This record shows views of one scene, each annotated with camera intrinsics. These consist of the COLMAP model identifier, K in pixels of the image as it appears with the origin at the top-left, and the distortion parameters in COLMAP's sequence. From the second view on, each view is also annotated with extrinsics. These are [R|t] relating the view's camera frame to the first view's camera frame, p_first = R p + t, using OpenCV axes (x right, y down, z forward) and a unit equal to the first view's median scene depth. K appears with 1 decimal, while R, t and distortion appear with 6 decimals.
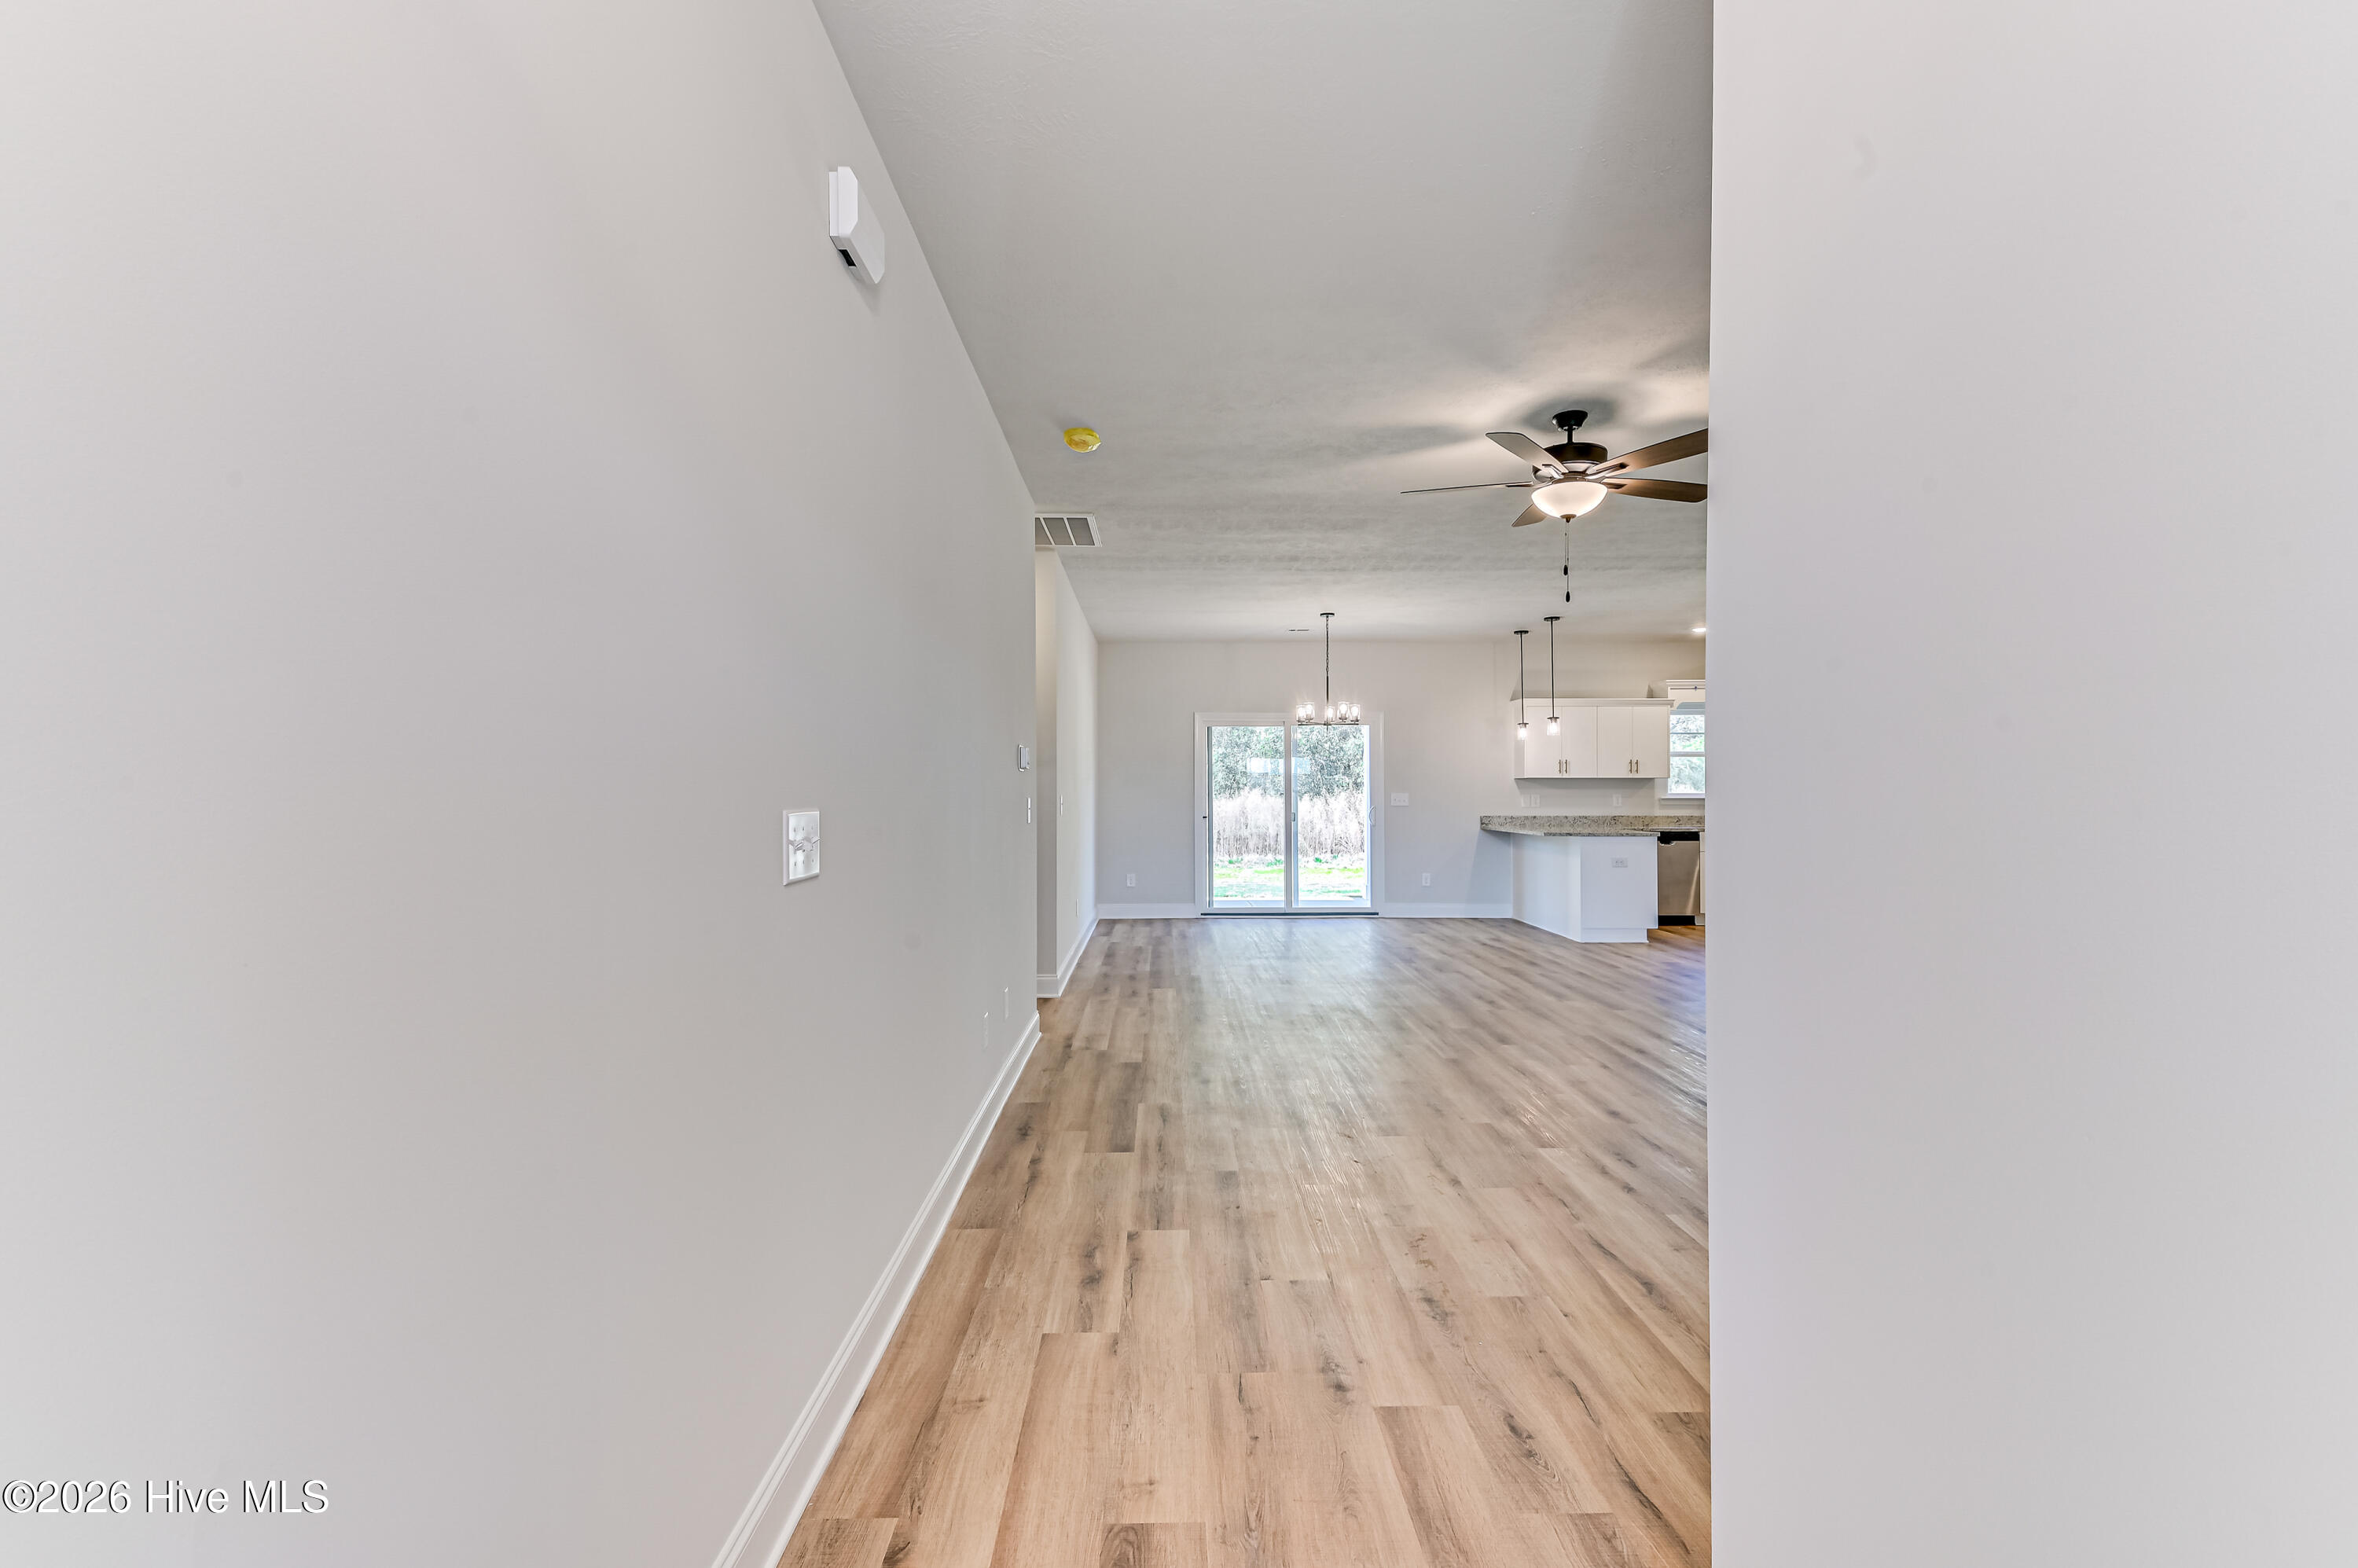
lens RADIAL K [[1066.4, 0, 1169.4], [0, 1066.4, 783.6], [0, 0, 1]] dist [0.026742, -0.013385]
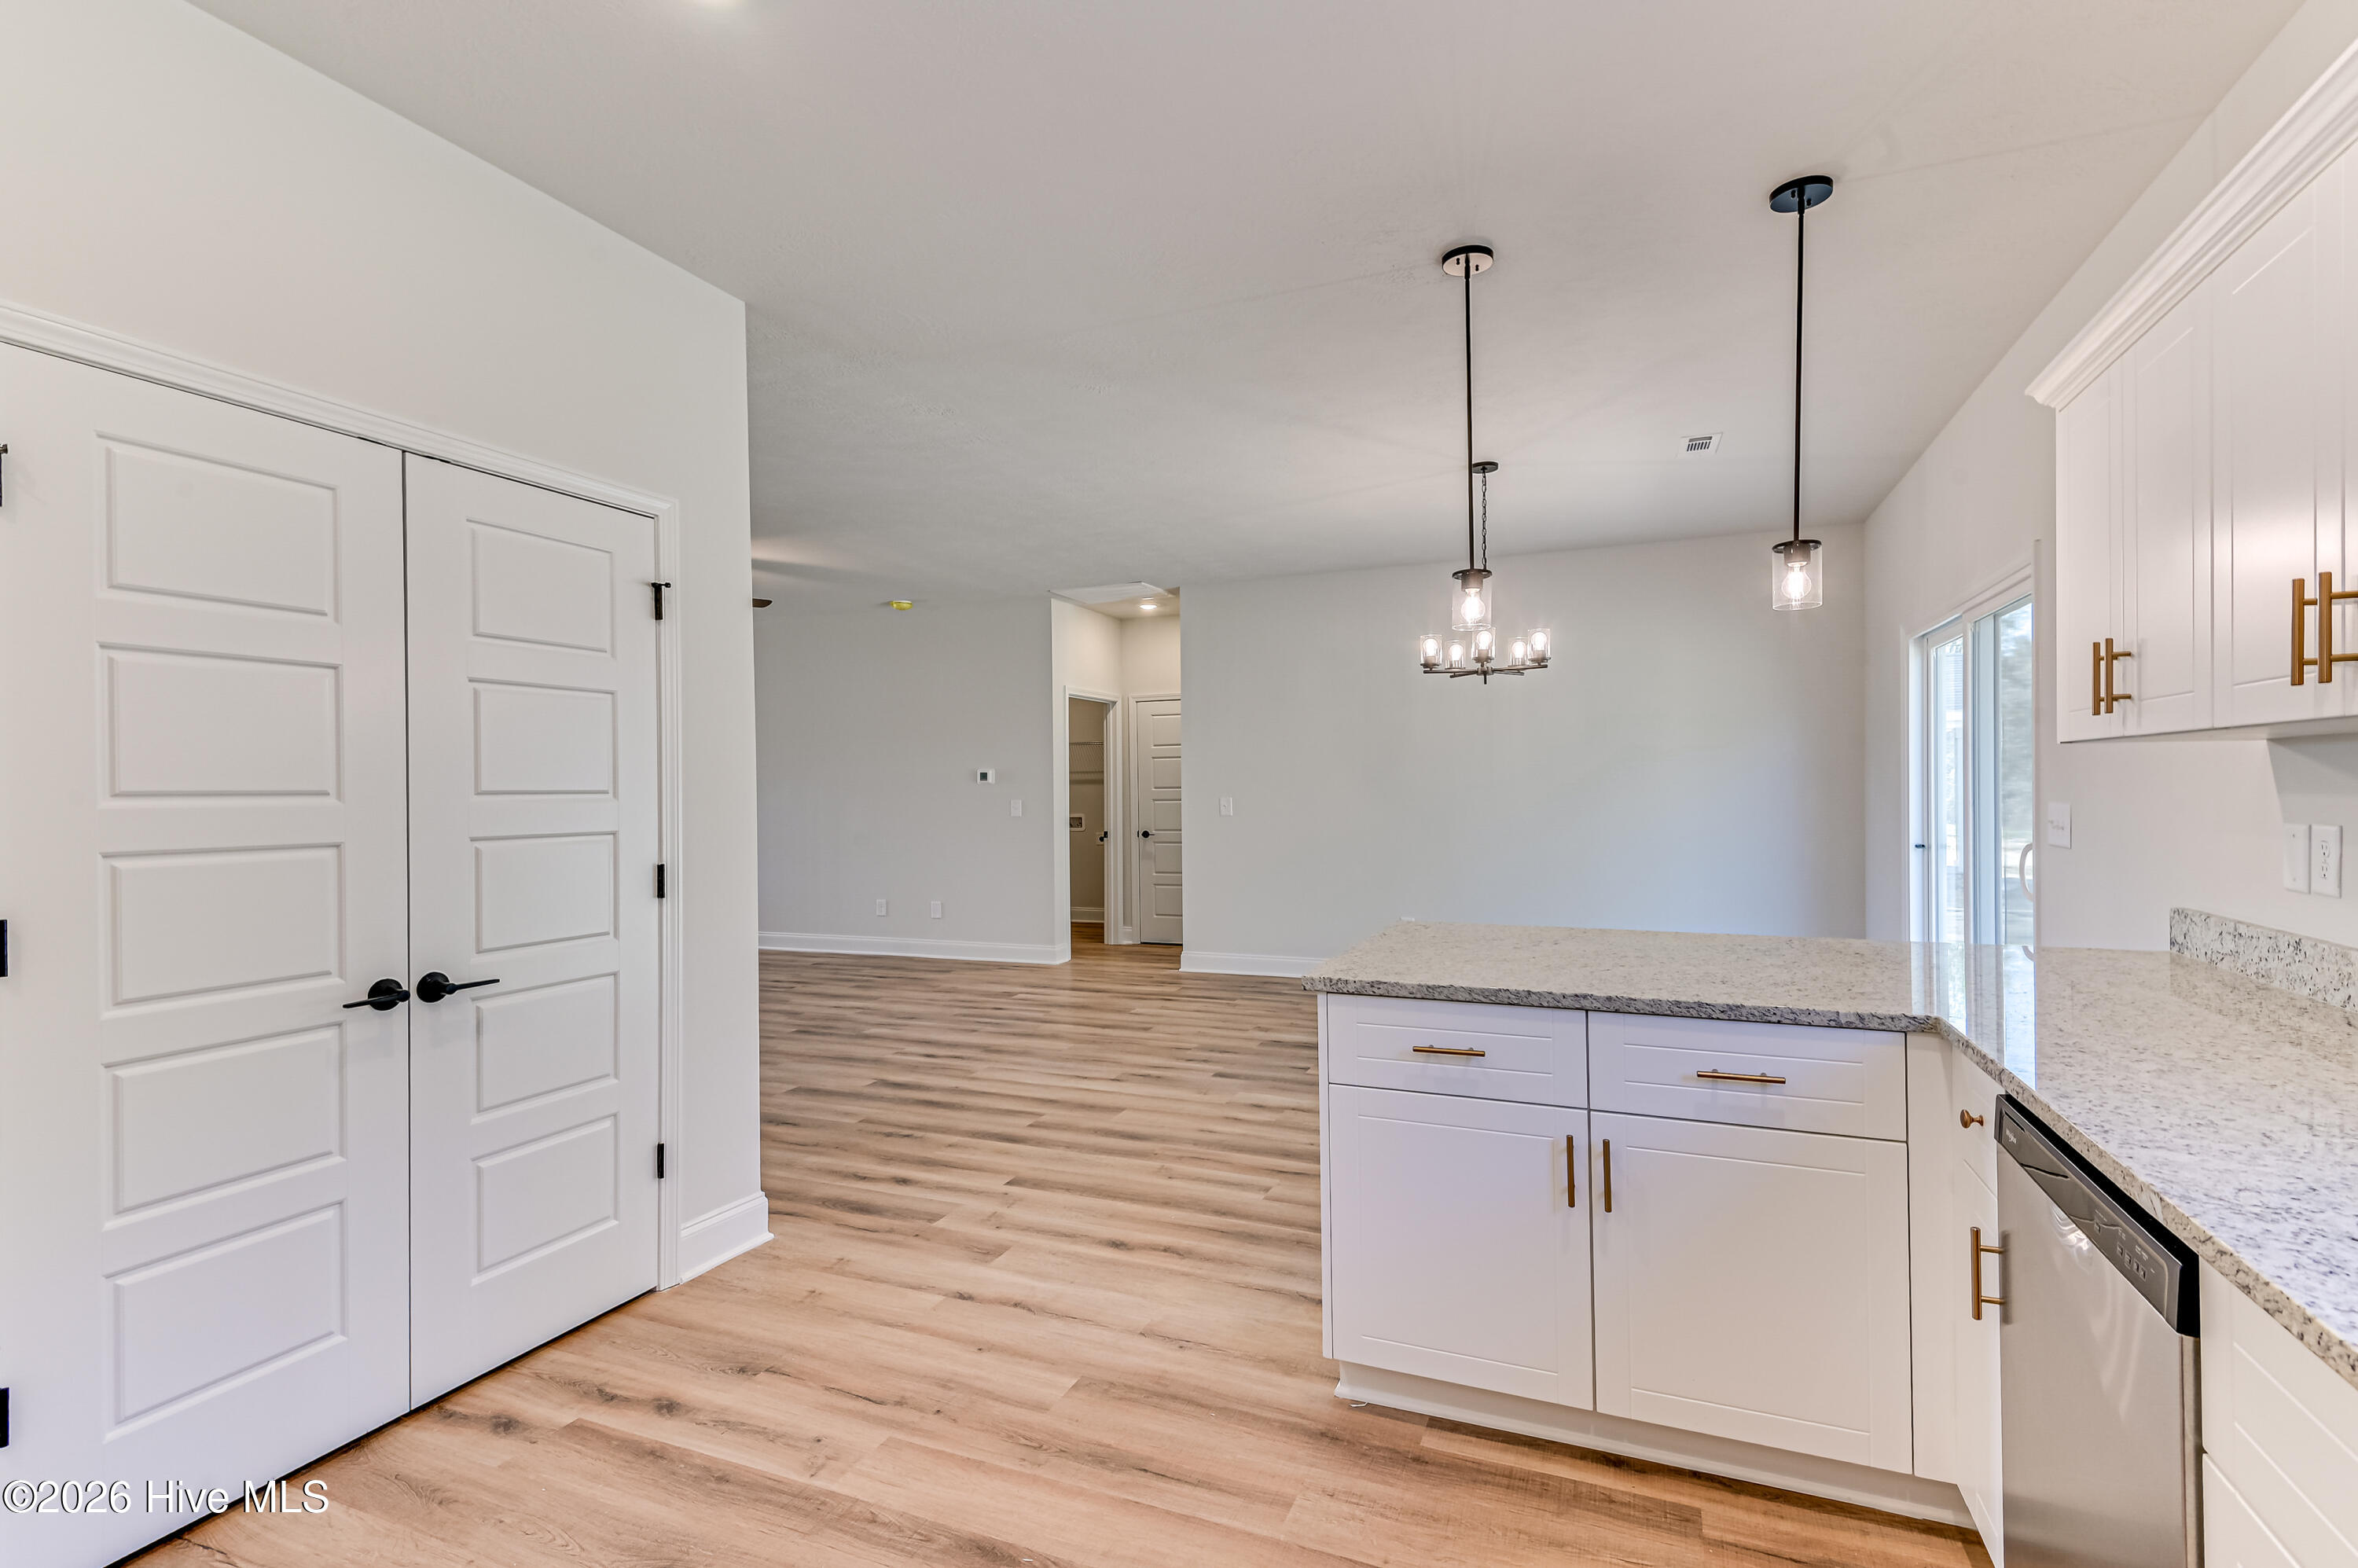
lens RADIAL K [[1066.4, 0, 1210.1], [0, 1066.4, 797.8], [0, 0, 1]] dist [0.026742, -0.013385]
pose [[-0.372049, 0.014181, -0.928105, 0.653701], [0.017443, 0.999814, 0.008285, 0.001538], [0.928049, -0.013107, -0.372227, 1.007168]]
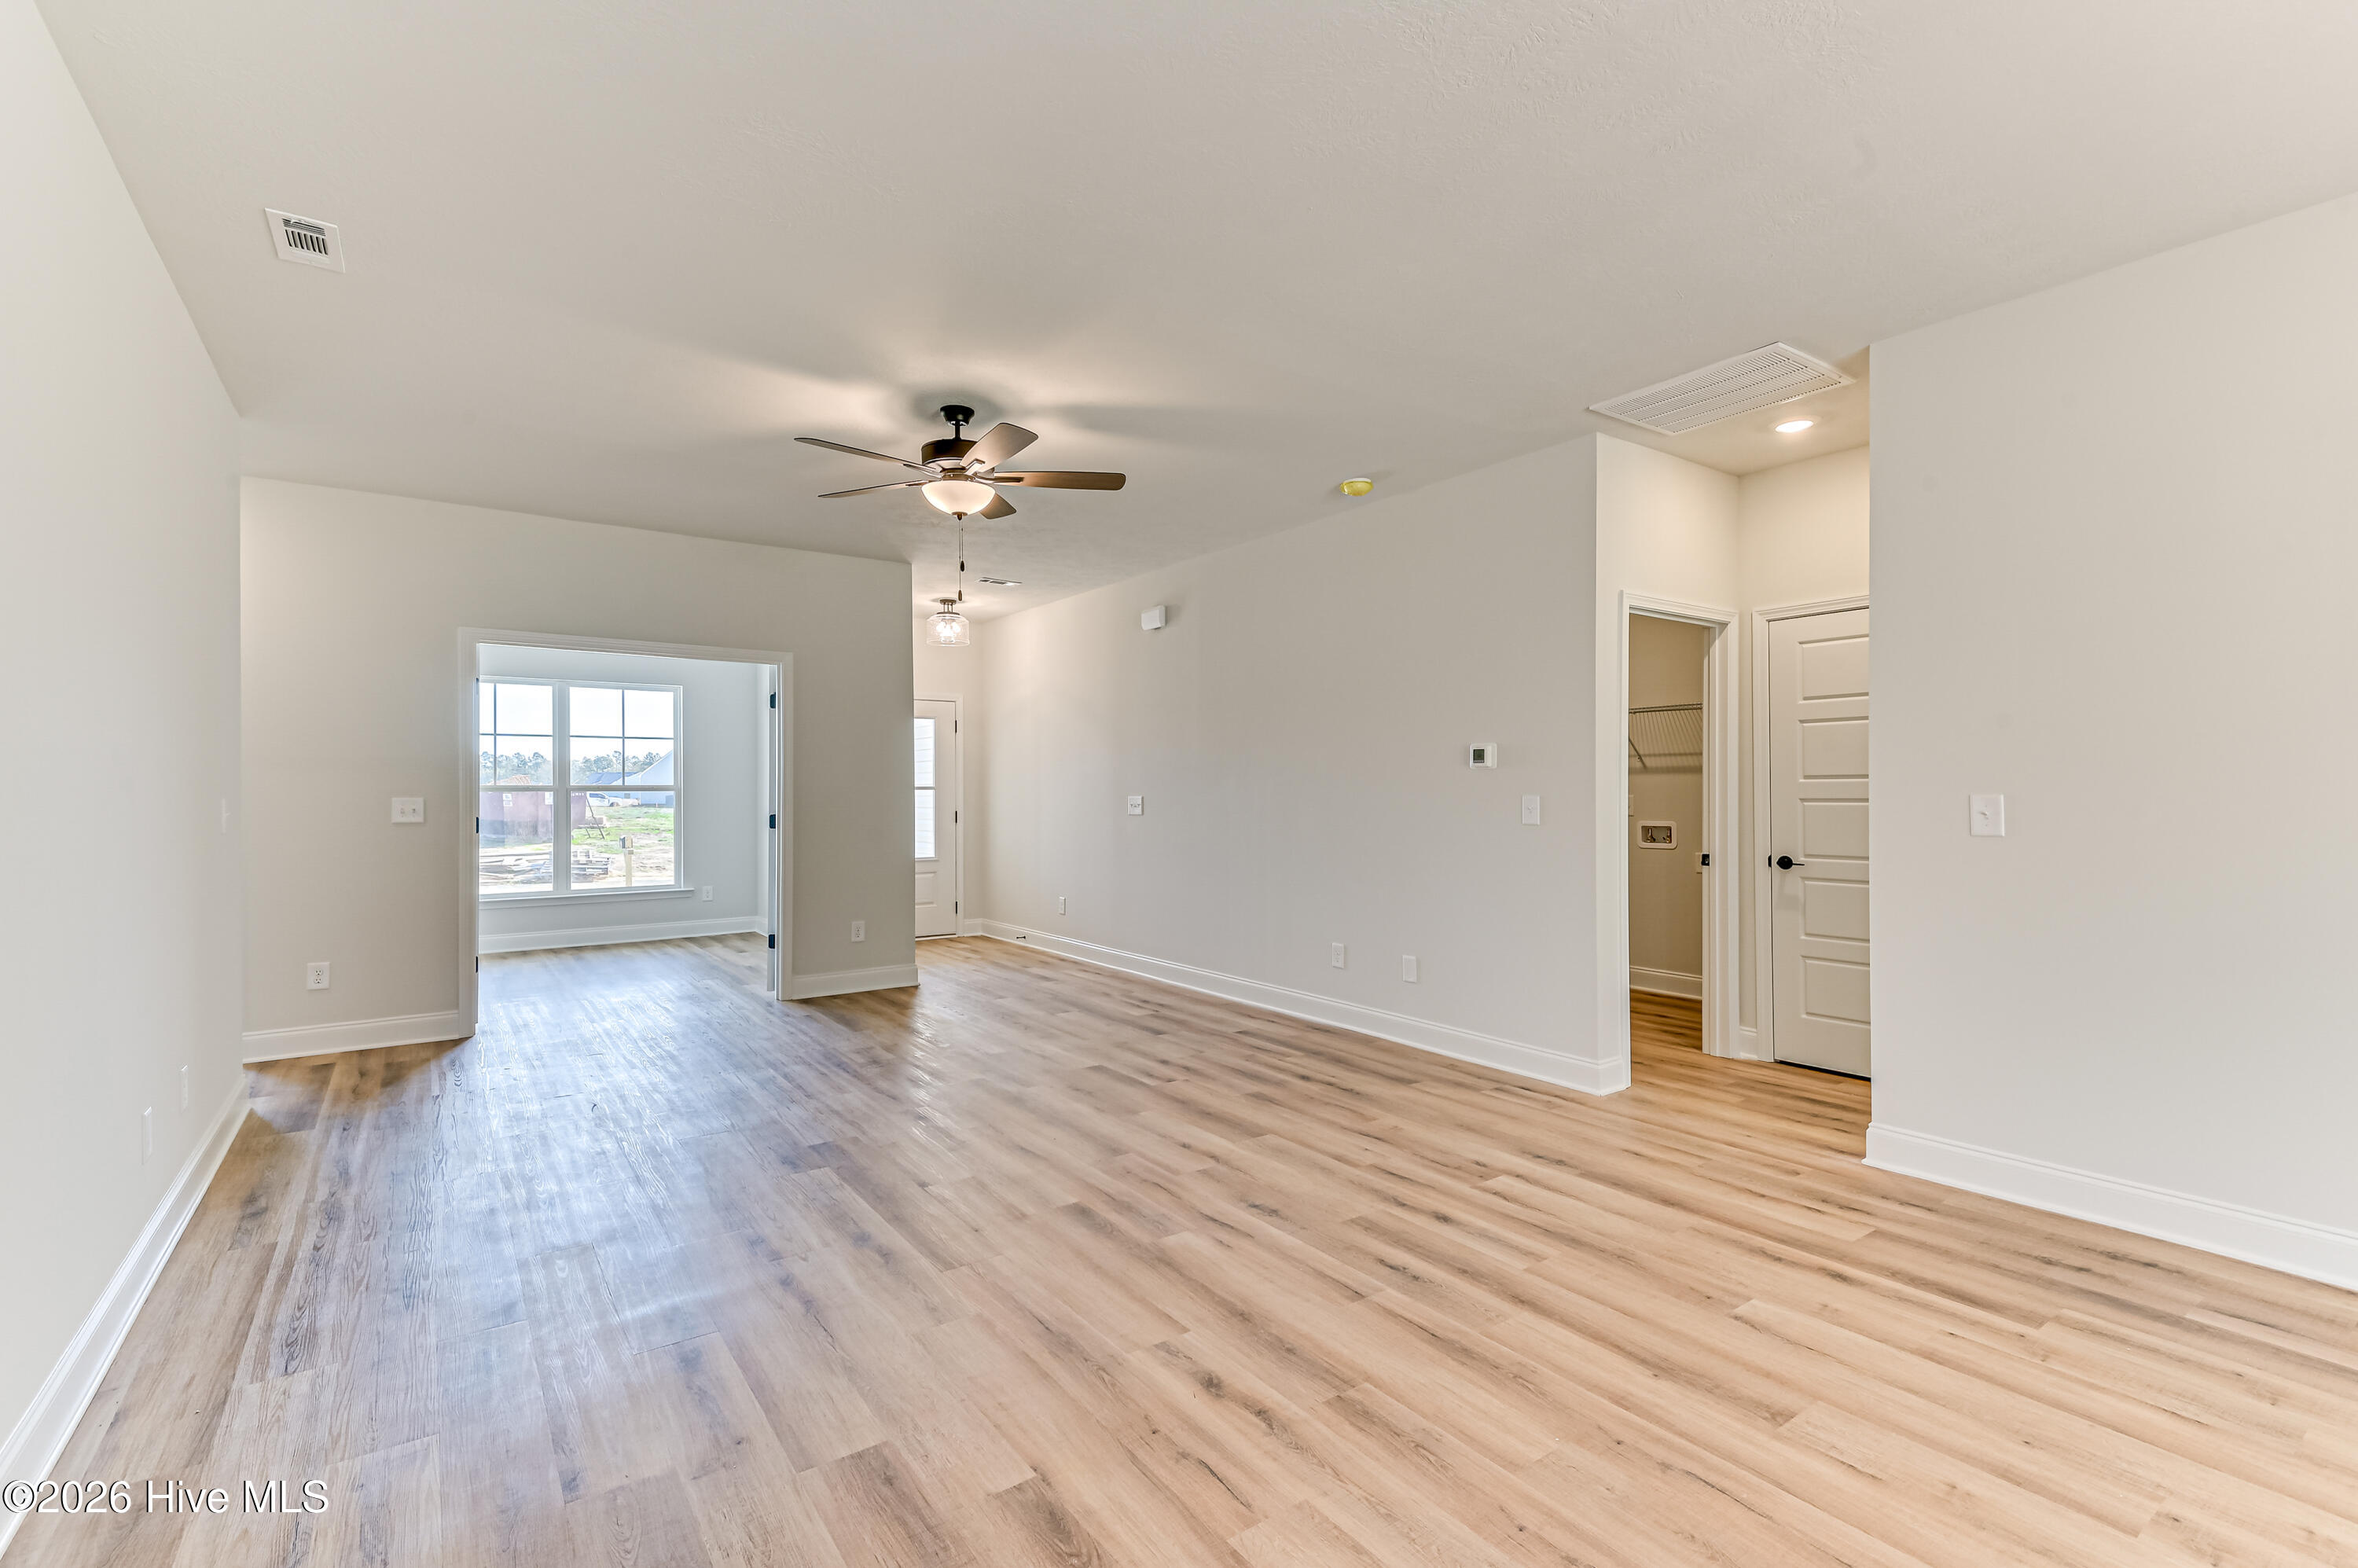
lens RADIAL K [[1066.4, 0, 1206.6], [0, 1066.4, 782.5], [0, 0, 1]] dist [0.026742, -0.013385]
pose [[-0.810503, 0.003450, -0.585724, 0.342507], [0.009570, 0.999927, -0.007353, 0.003181], [0.585656, -0.011565, -0.810477, 0.864875]]
